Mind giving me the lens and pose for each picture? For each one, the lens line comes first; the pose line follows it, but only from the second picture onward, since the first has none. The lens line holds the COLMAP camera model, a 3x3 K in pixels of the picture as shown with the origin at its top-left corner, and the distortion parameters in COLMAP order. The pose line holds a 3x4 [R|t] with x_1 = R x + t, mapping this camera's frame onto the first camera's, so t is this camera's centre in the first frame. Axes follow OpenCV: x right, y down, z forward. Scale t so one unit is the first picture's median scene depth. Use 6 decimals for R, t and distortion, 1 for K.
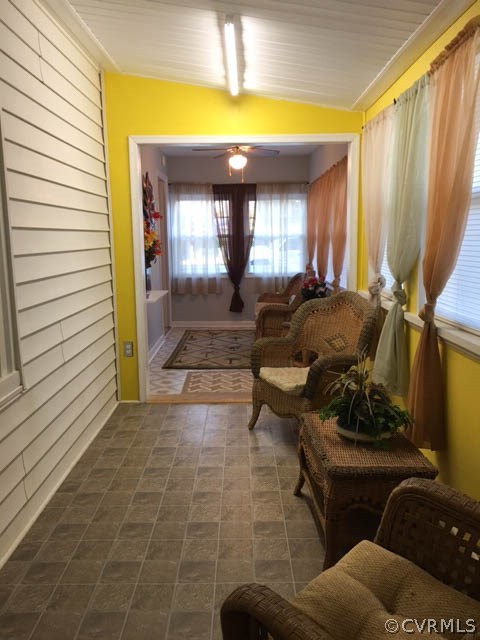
lens RADIAL K [[544.4, 0, 240.0], [0, 544.4, 320.0], [0, 0, 1]] dist [0.088843, -0.128618]
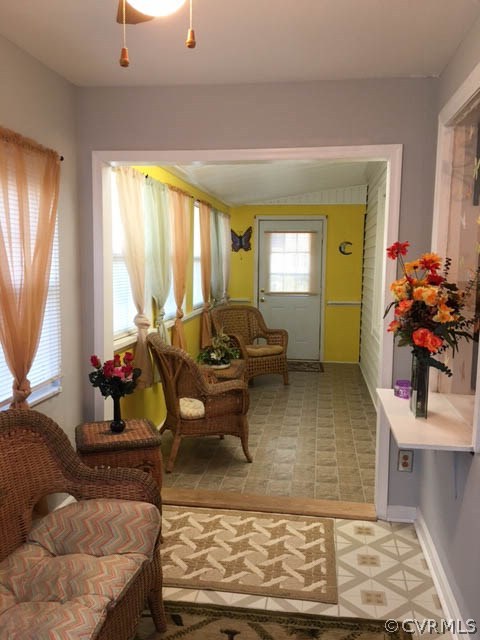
lens RADIAL K [[544.4, 0, 240.0], [0, 544.4, 320.0], [0, 0, 1]] dist [0.088843, -0.128618]
pose [[-0.986483, -0.014483, 0.163222, -0.067067], [0.027888, 0.966716, 0.254328, -0.178464], [-0.161473, 0.255442, -0.953245, 1.038619]]
